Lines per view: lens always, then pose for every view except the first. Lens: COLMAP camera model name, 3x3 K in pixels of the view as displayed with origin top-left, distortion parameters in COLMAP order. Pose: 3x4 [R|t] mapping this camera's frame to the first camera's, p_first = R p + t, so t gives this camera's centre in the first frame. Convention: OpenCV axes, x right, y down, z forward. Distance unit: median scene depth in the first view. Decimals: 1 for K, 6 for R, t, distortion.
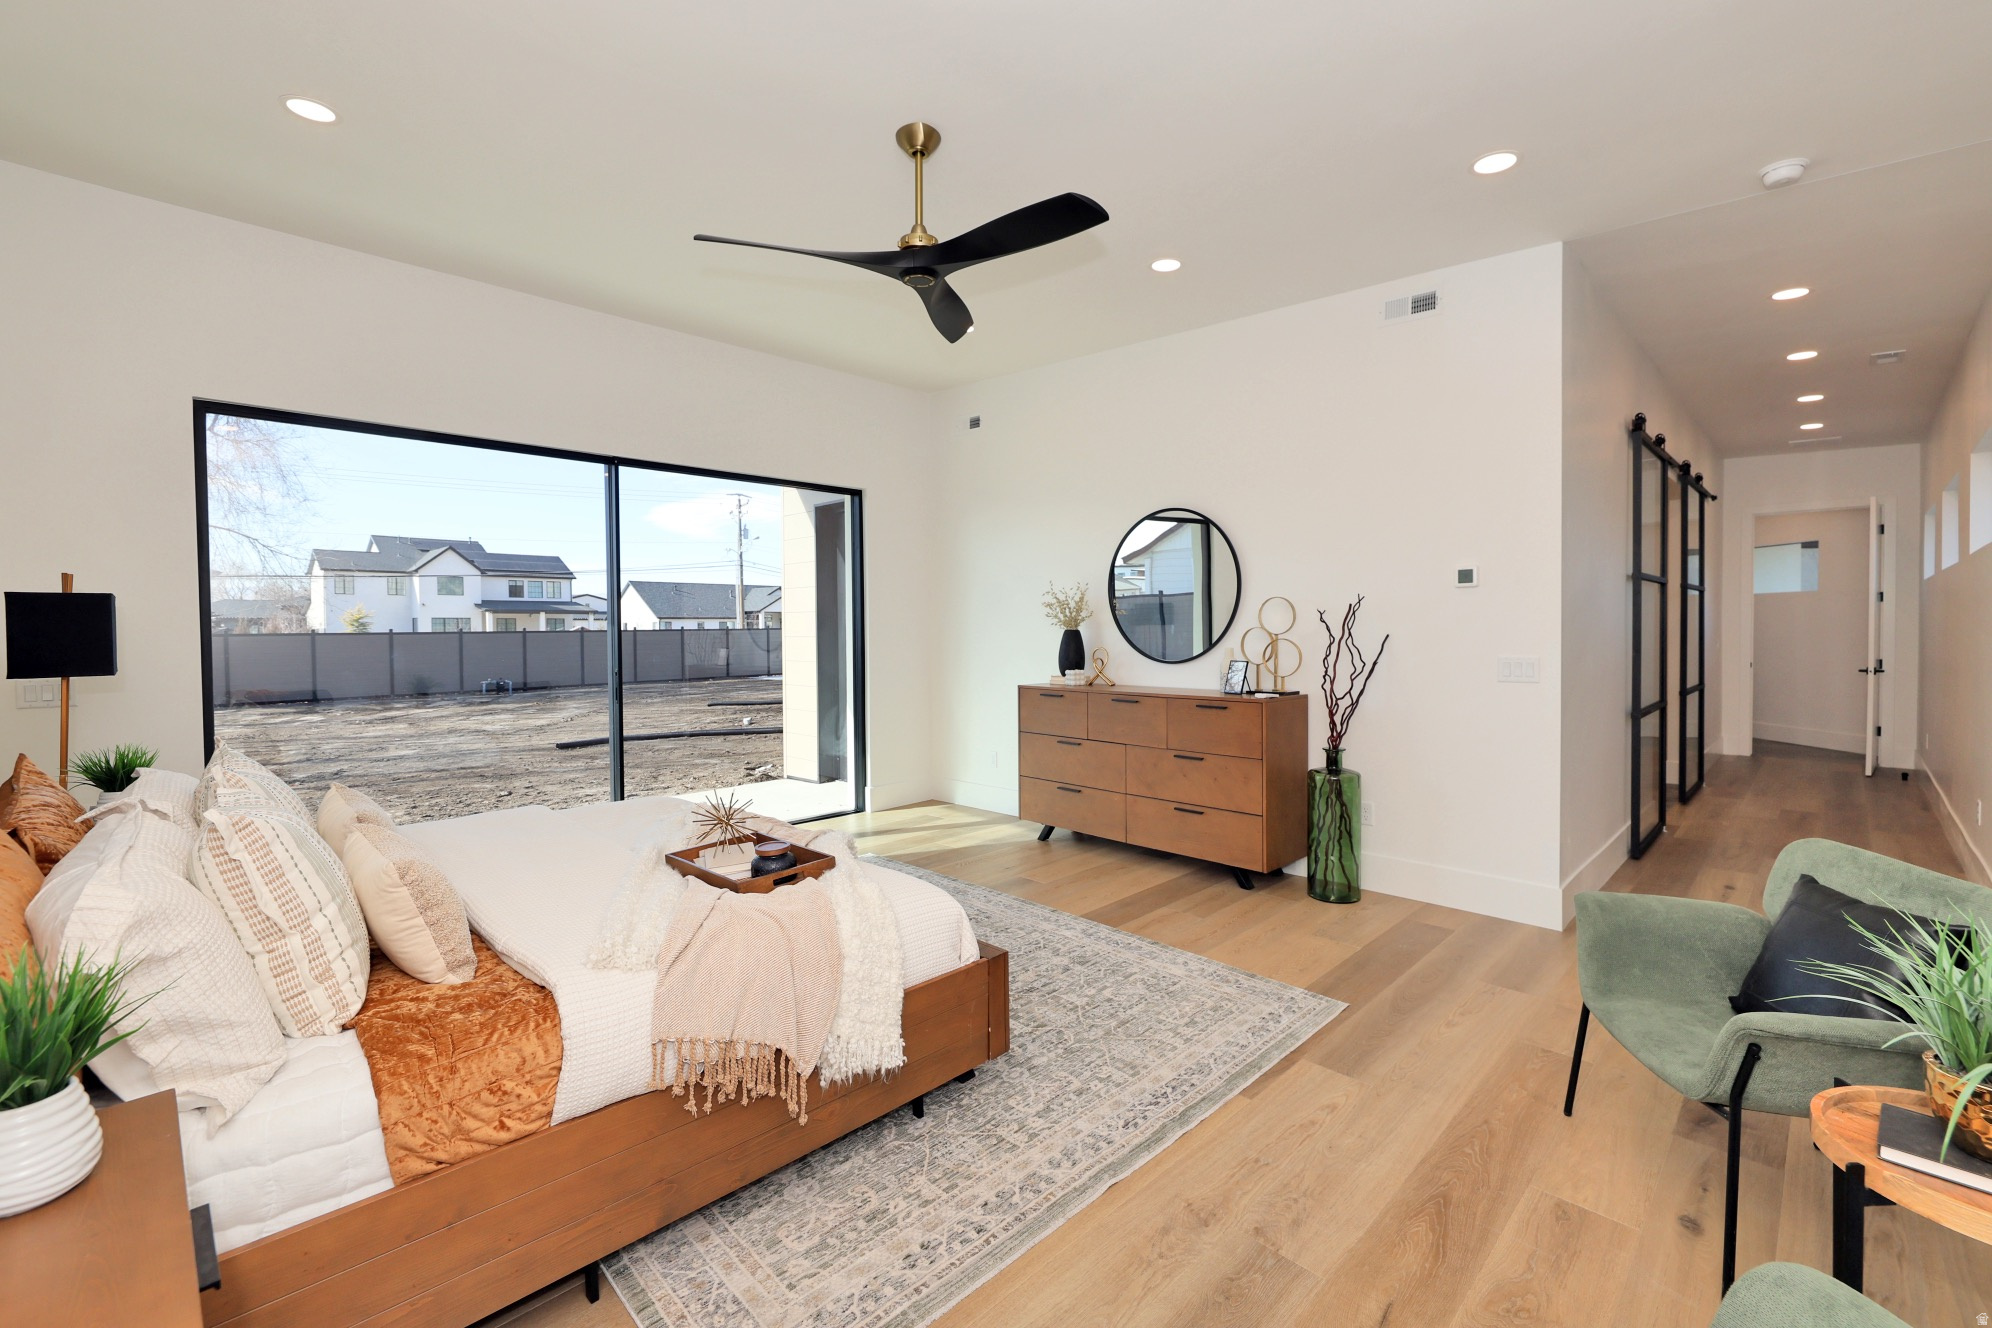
lens RADIAL K [[842.4, 0, 997.6], [0, 842.4, 648.0], [0, 0, 1]] dist [0.000652, 0.000052]
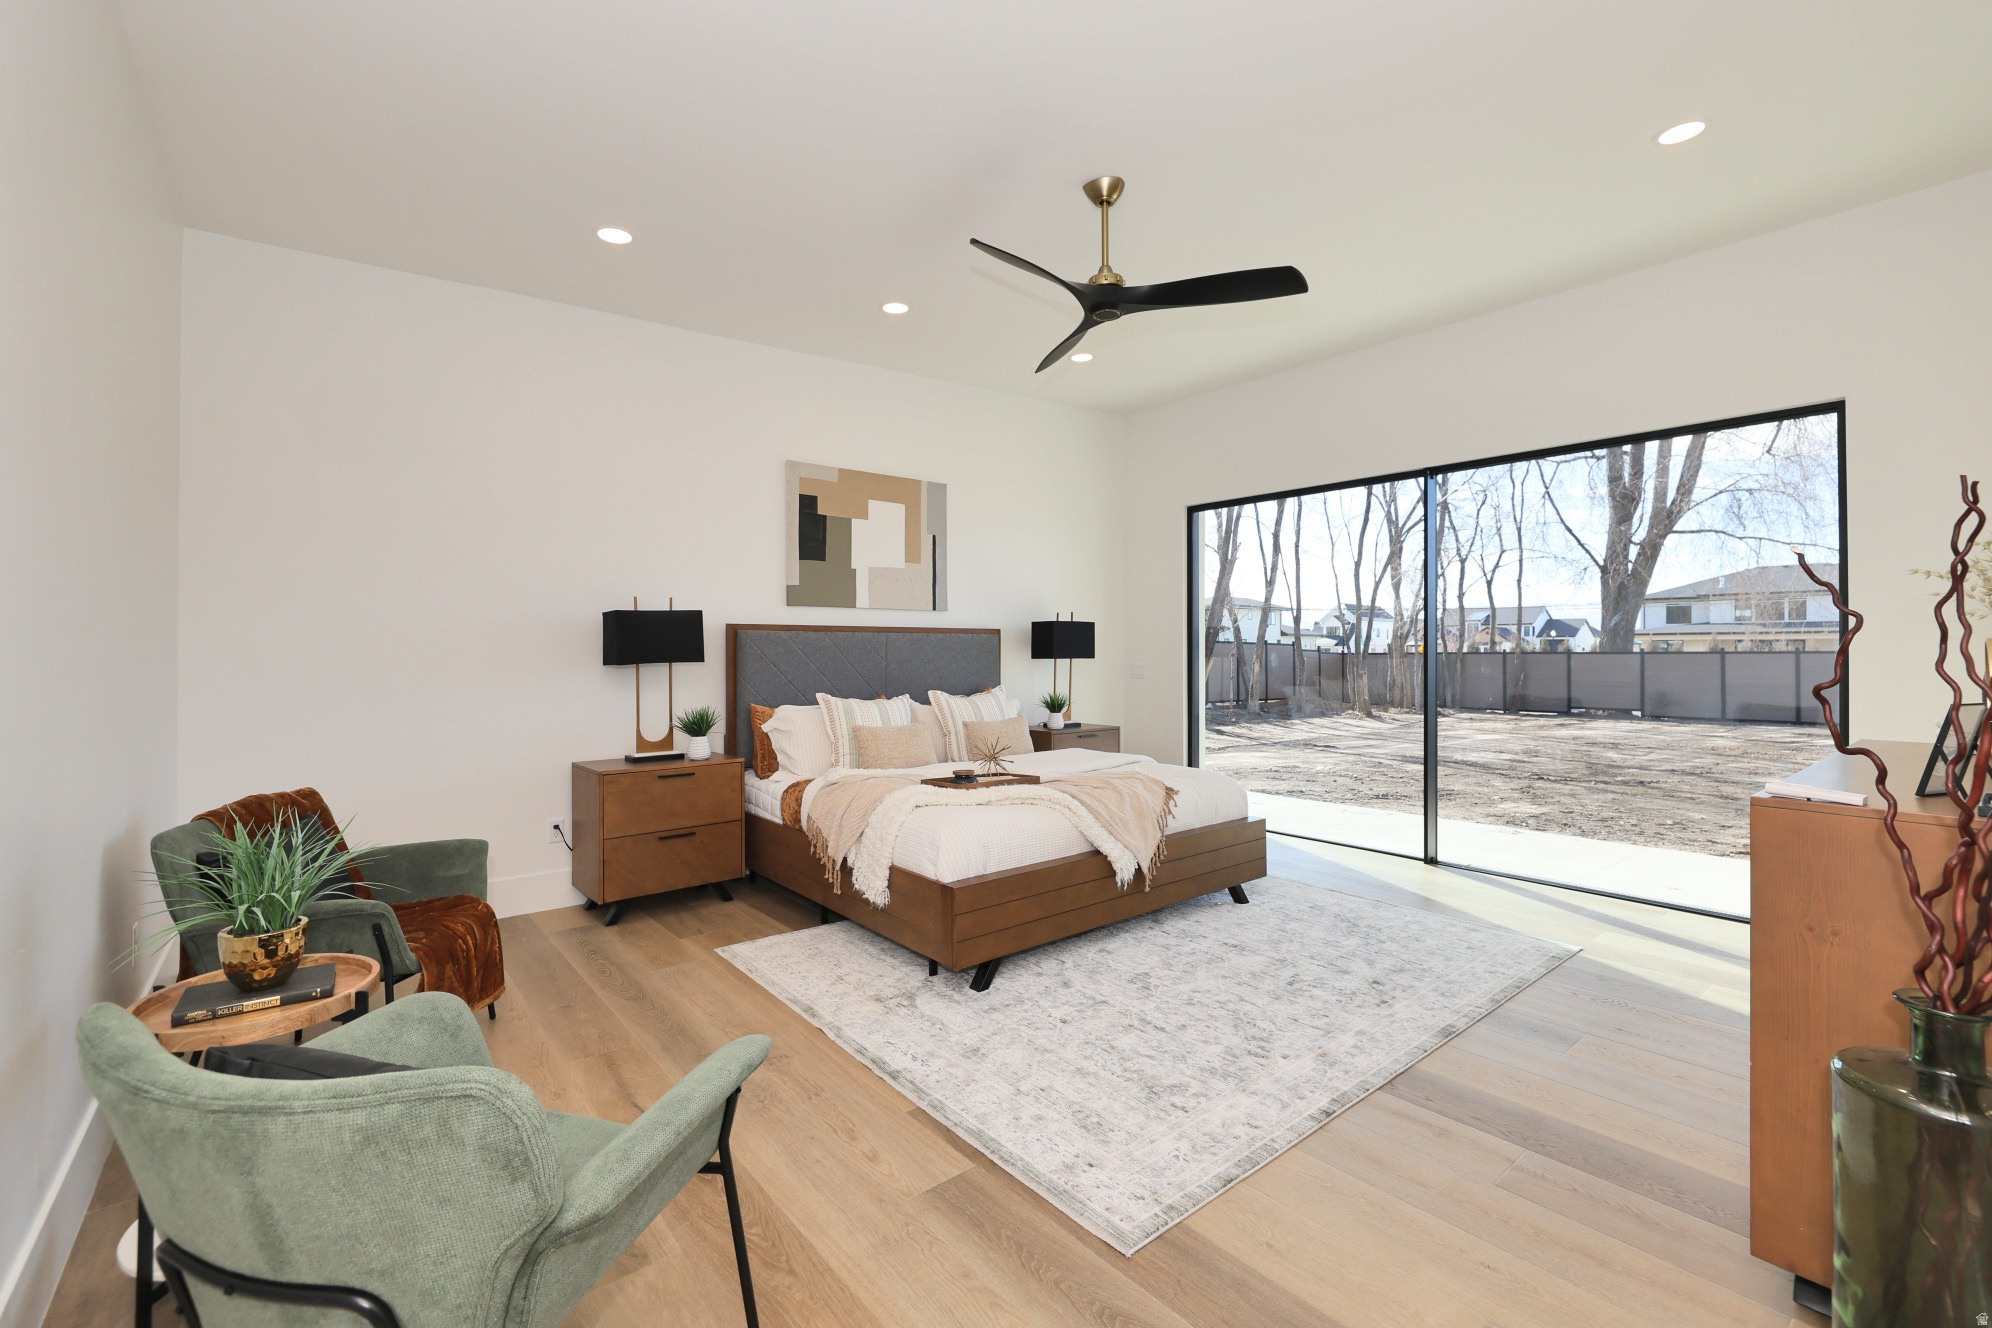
lens RADIAL K [[842.4, 0, 997.8], [0, 842.4, 654.1], [0, 0, 1]] dist [0.000652, 0.000052]
pose [[-0.102993, 0.005770, -0.994665, 1.074383], [-0.025451, 0.999640, 0.008434, 0.005843], [0.994356, 0.026184, -0.102809, 1.031350]]
